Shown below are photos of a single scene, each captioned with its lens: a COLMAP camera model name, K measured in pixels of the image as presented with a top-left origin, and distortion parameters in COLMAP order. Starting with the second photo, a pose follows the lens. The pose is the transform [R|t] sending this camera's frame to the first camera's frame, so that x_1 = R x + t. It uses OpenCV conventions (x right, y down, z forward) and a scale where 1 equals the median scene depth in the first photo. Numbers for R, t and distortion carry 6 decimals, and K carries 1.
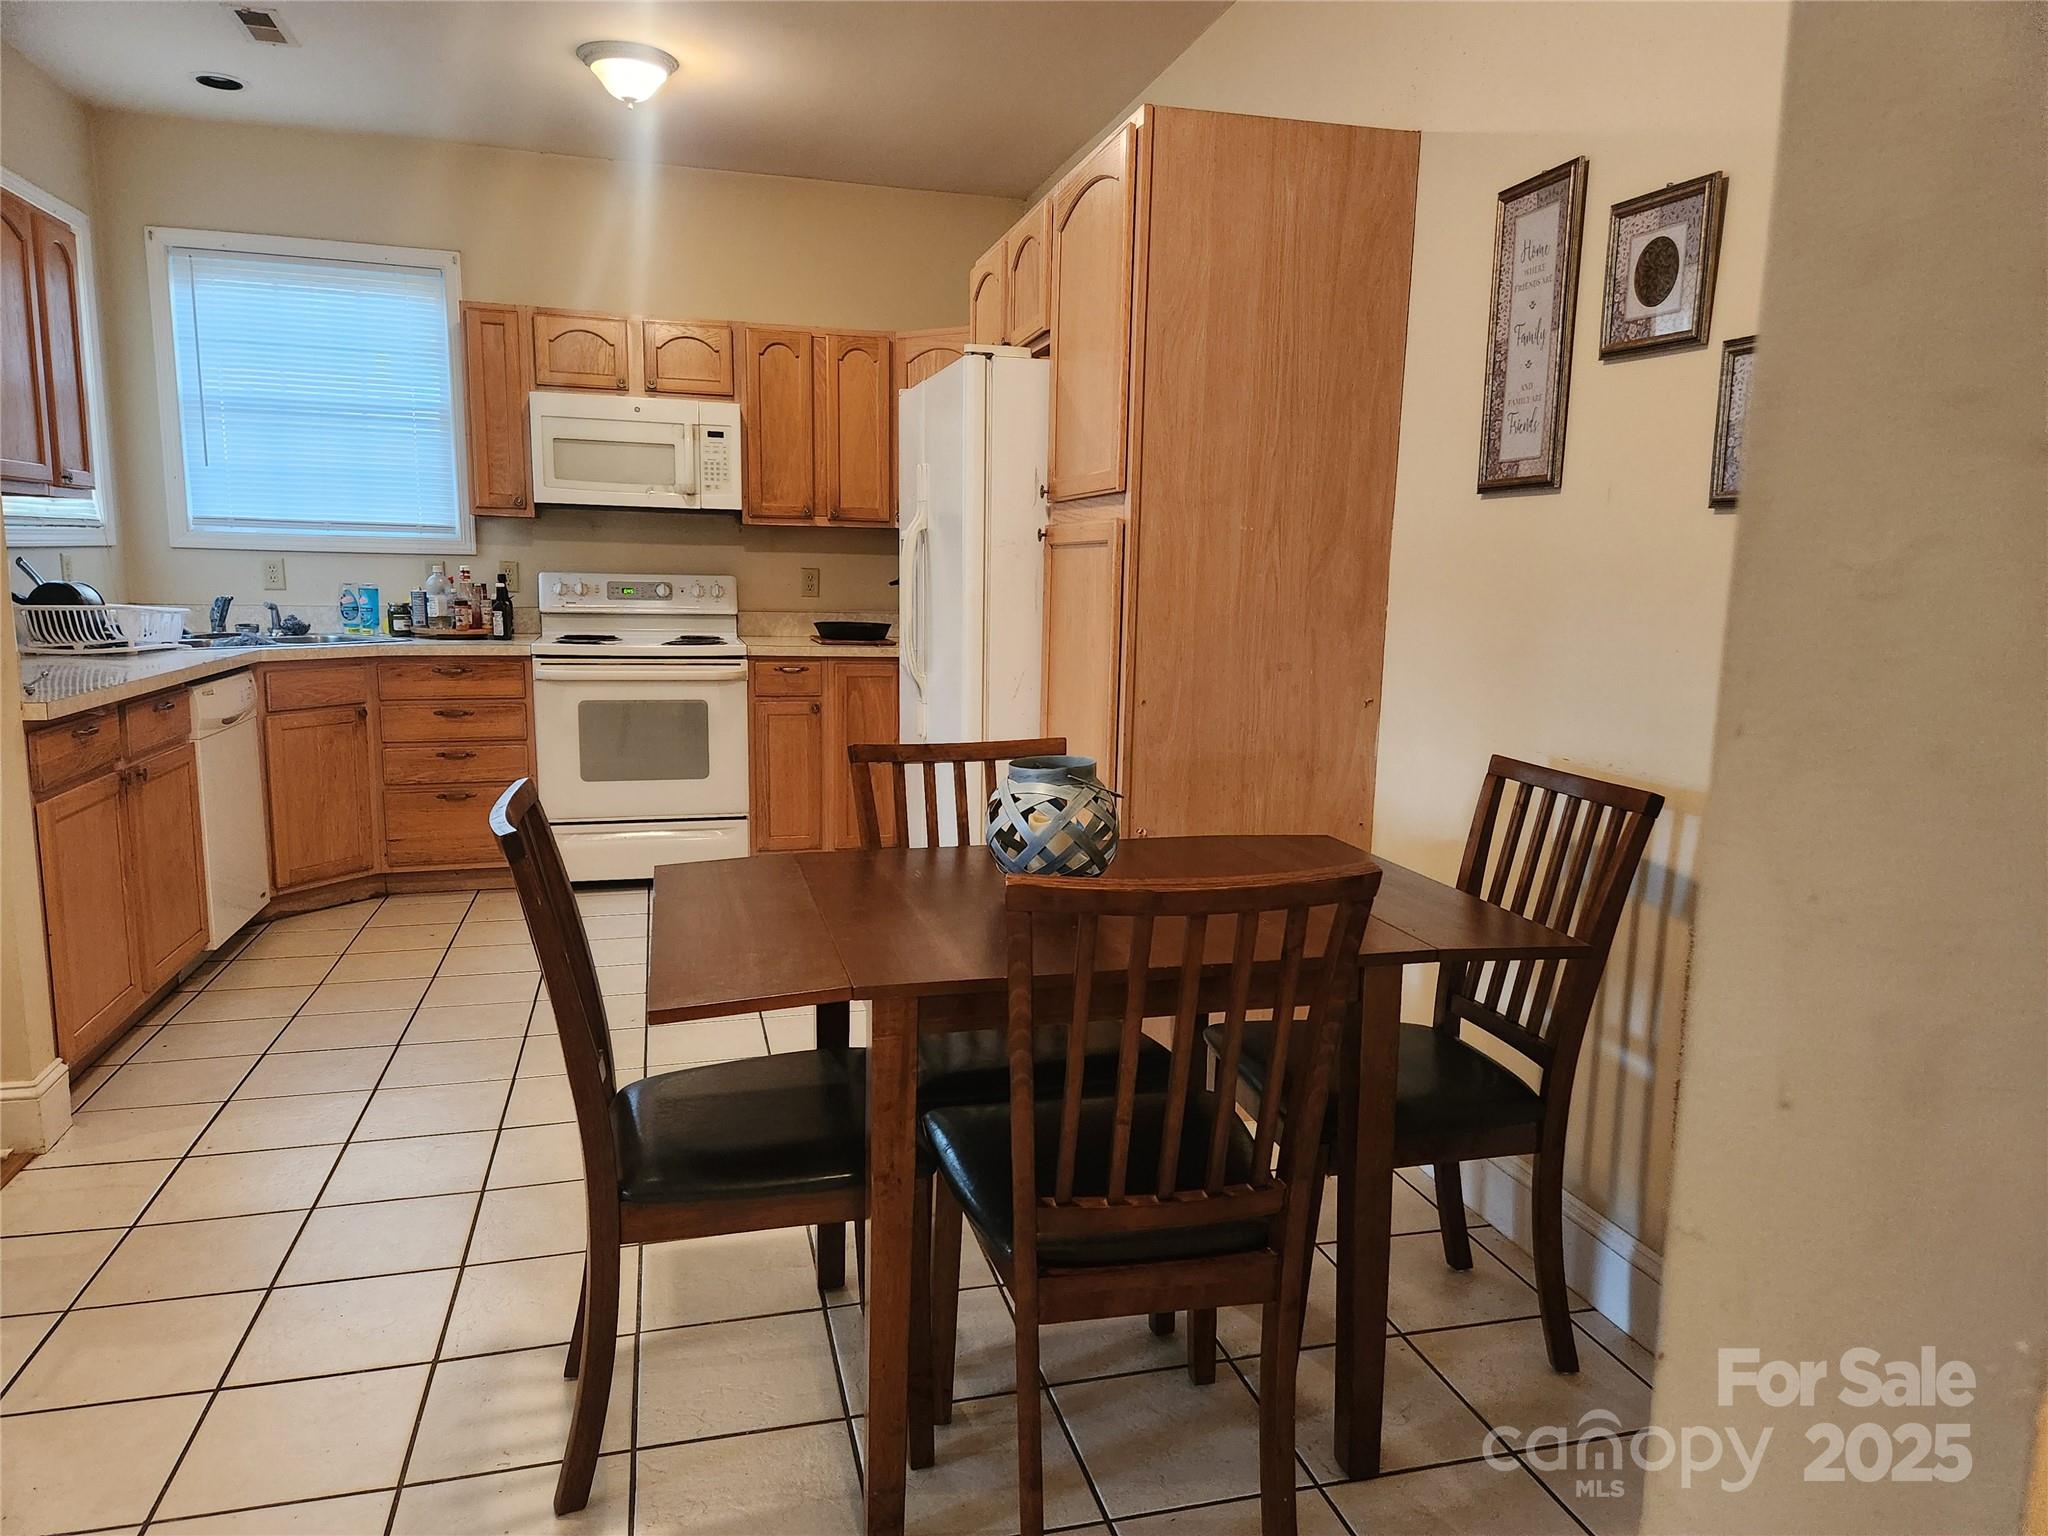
lens RADIAL K [[1372.5, 0, 997.1], [0, 1372.5, 778.1], [0, 0, 1]] dist [0.079467, -0.070609]
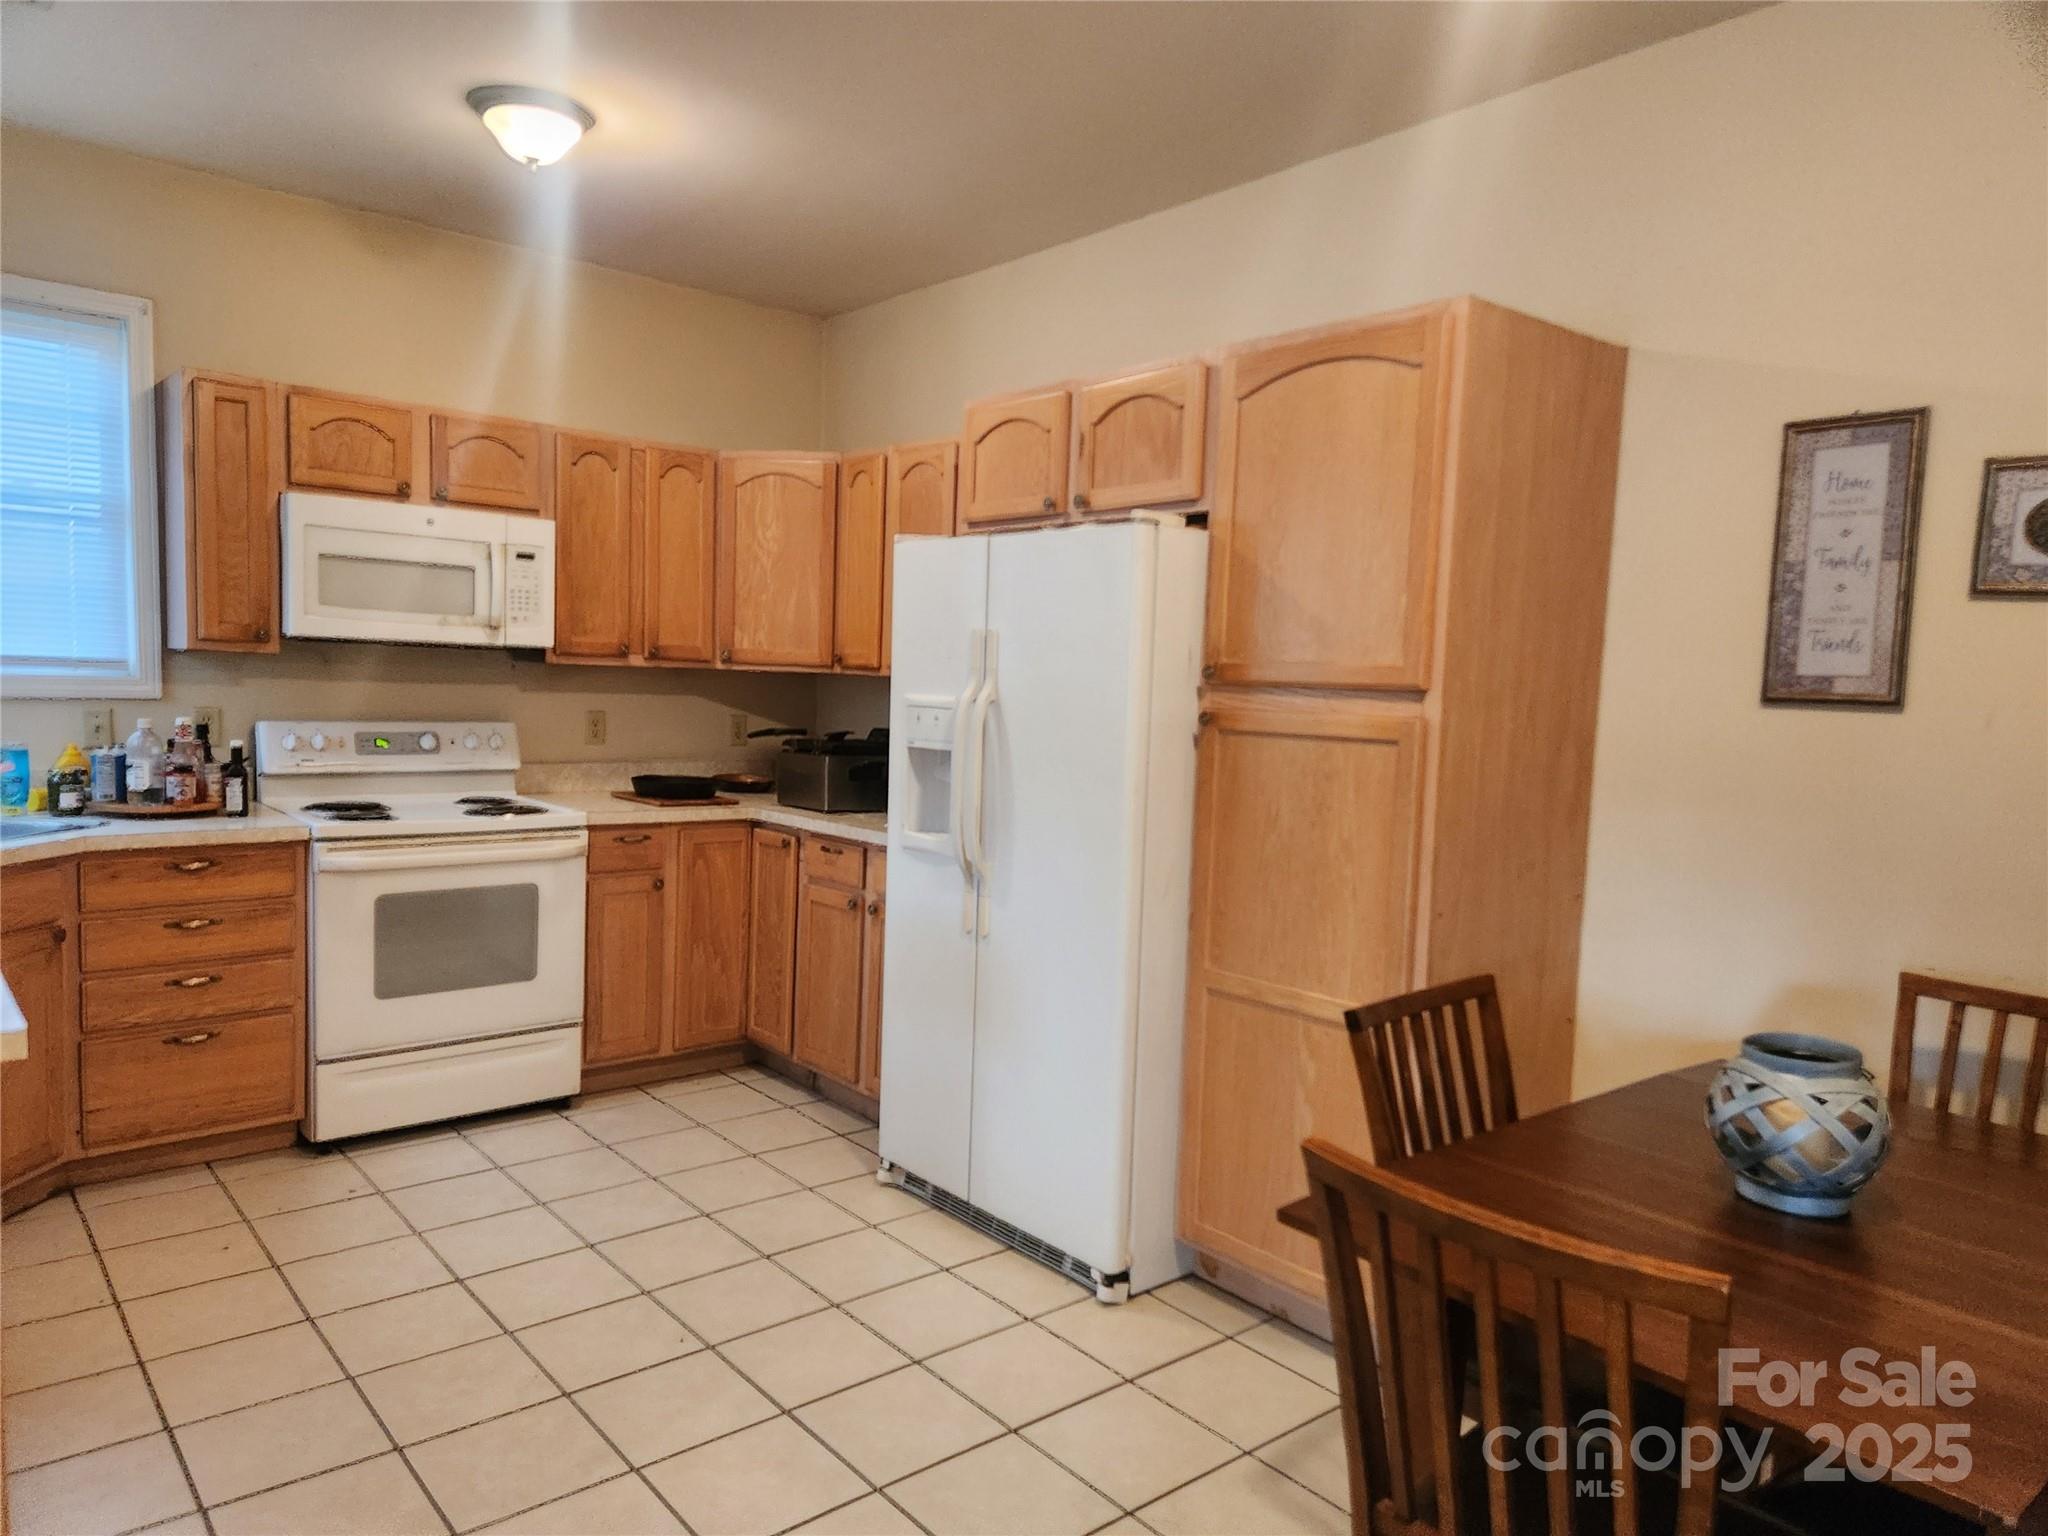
lens RADIAL K [[1372.5, 0, 997.1], [0, 1372.5, 778.1], [0, 0, 1]] dist [0.079467, -0.070609]
pose [[0.908942, -0.019450, 0.416469, -0.309875], [0.047099, 0.997307, -0.056218, -0.061224], [-0.414254, 0.070714, 0.907410, 0.155728]]
